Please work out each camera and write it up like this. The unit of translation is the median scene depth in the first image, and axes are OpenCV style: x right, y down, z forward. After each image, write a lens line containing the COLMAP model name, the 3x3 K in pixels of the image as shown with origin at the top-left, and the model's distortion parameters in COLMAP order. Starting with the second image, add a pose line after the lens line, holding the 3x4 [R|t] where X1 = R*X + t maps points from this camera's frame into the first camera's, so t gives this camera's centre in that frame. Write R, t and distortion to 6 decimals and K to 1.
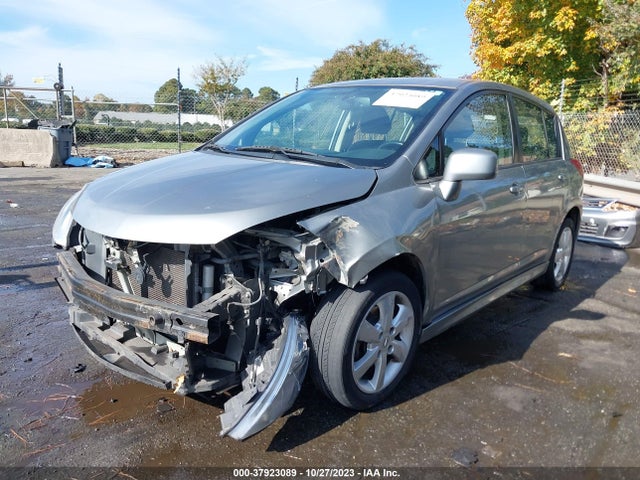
lens RADIAL K [[610.1, 0, 320.2], [0, 610.1, 215.7], [0, 0, 1]] dist [0.016737, -0.016388]
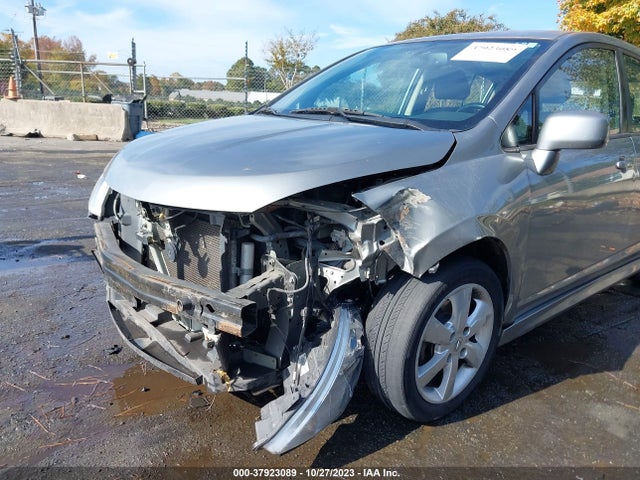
lens RADIAL K [[610.1, 0, 320.2], [0, 610.1, 215.7], [0, 0, 1]] dist [0.016737, -0.016388]
pose [[0.993594, 0.031855, -0.108430, 0.006480], [-0.028388, 0.999040, 0.033371, 0.011038], [0.109389, -0.030079, 0.993544, 0.154502]]
